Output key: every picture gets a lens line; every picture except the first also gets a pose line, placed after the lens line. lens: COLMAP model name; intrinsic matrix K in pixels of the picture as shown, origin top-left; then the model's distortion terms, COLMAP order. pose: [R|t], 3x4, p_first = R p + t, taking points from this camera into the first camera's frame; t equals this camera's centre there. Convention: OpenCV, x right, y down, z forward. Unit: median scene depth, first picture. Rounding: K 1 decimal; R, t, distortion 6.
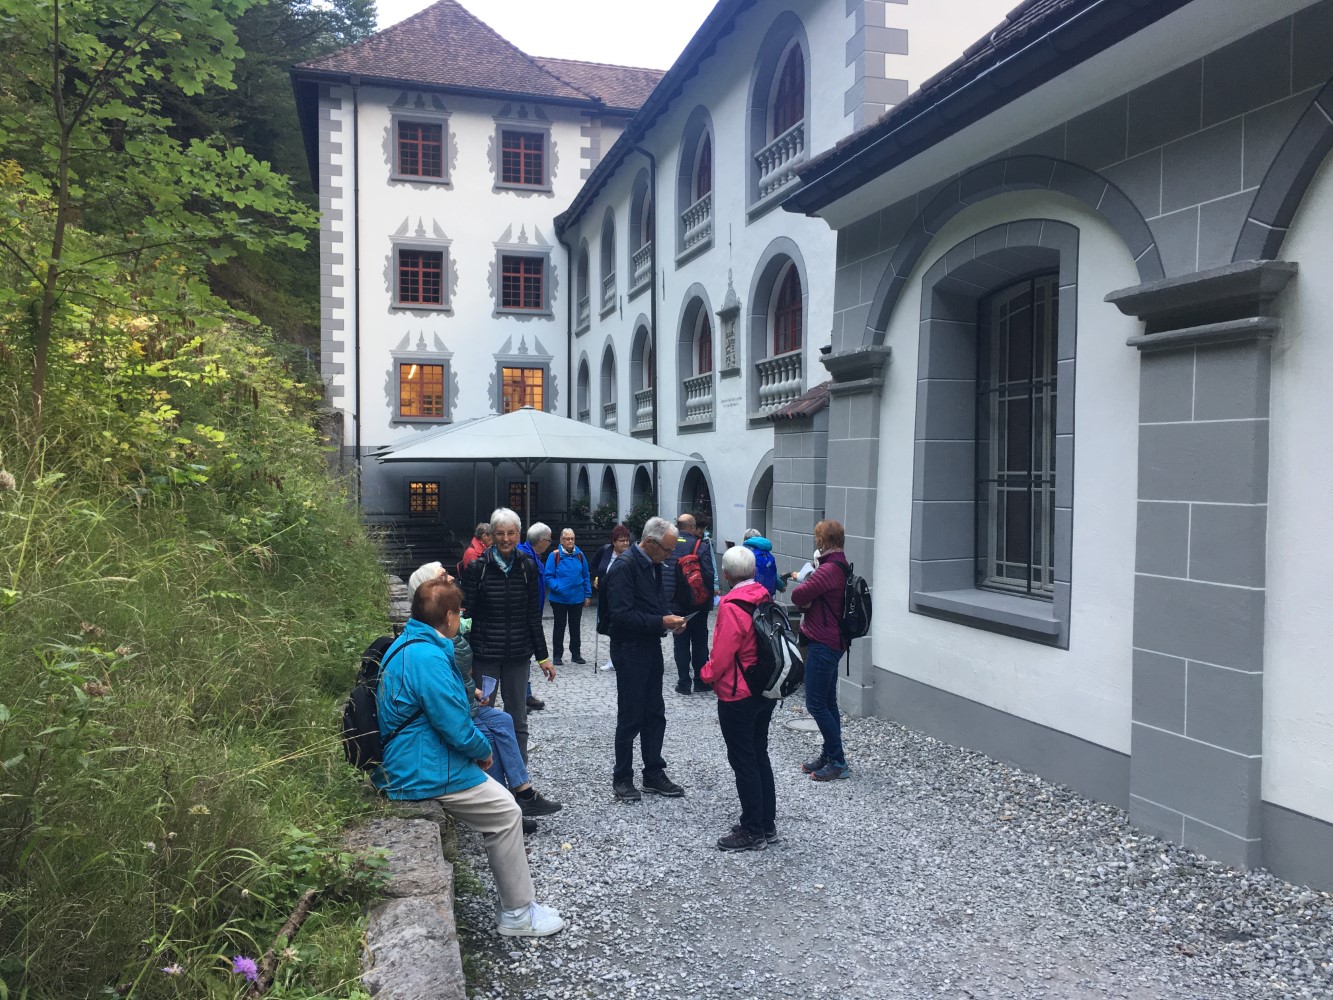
lens RADIAL K [[1122.1, 0, 676.4], [0, 1122.1, 507.6], [0, 0, 1]] dist [0.082003, -0.098744]
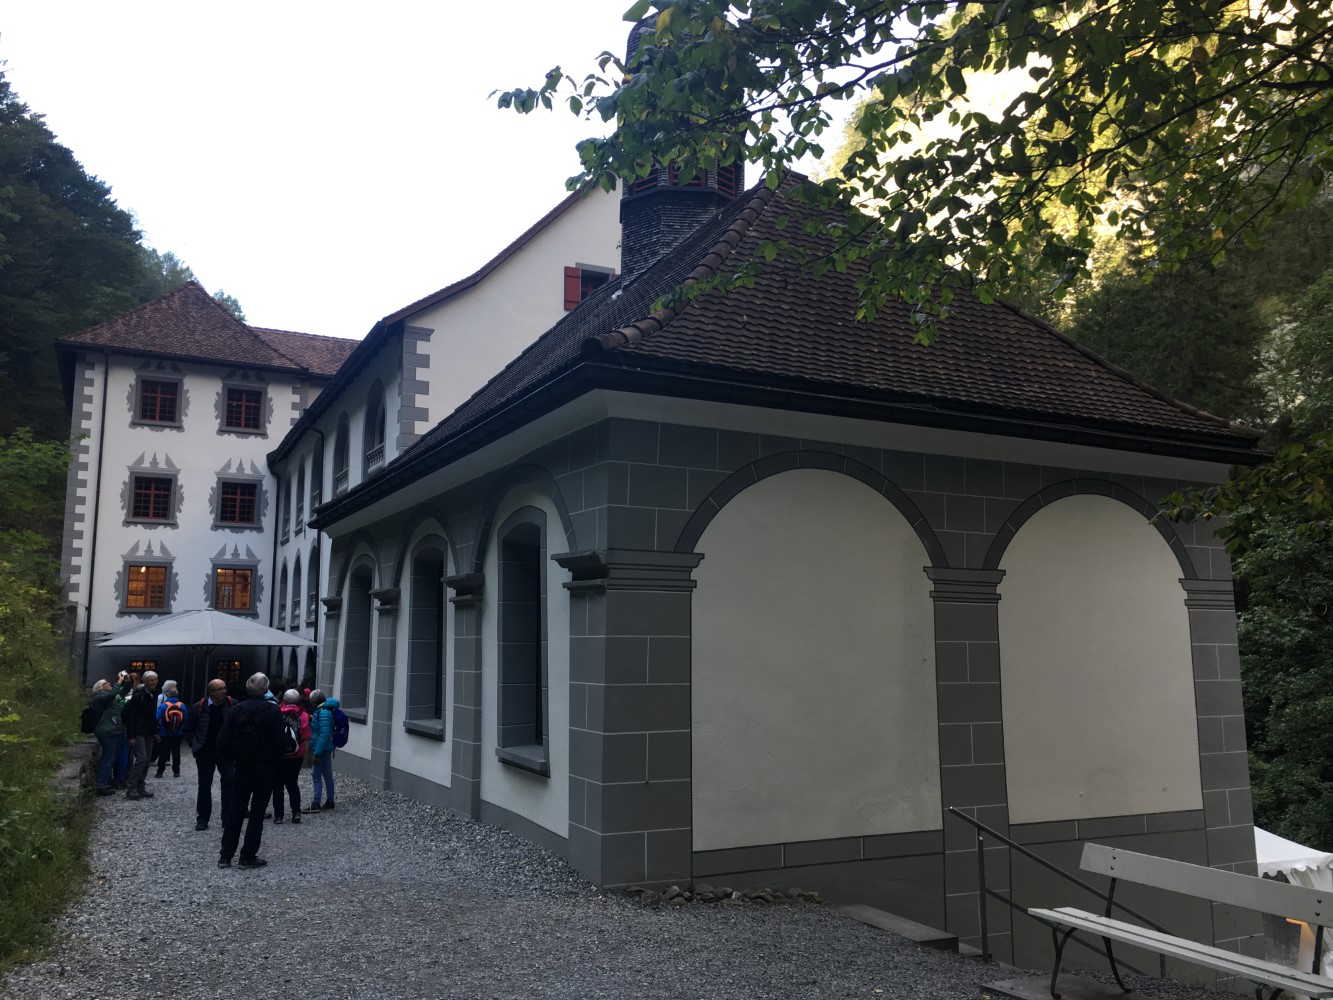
lens RADIAL K [[1122.1, 0, 659.8], [0, 1122.1, 510.0], [0, 0, 1]] dist [0.082003, -0.098744]
pose [[0.983710, 0.023335, 0.178240, 0.107585], [0.004373, 0.988139, -0.153503, 0.007738], [-0.179708, 0.151782, 0.971940, -0.341253]]
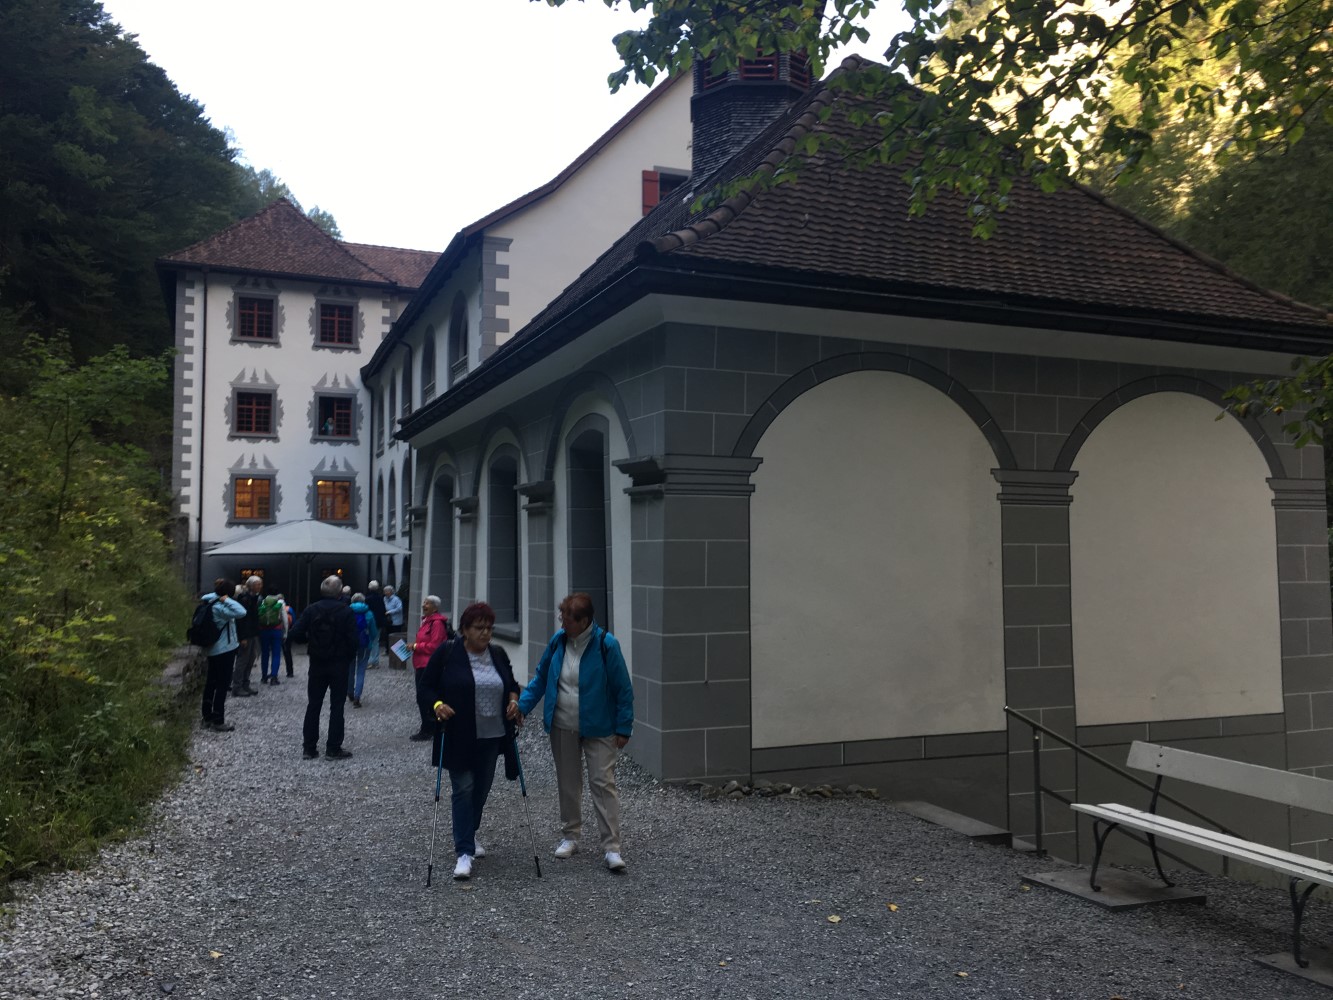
lens RADIAL K [[1122.1, 0, 661.8], [0, 1122.1, 507.3], [0, 0, 1]] dist [0.082003, -0.098744]
pose [[0.995192, 0.001515, 0.097927, 0.116669], [0.006027, 0.997038, -0.076672, 0.009242], [-0.097754, 0.076894, 0.992236, -0.343991]]
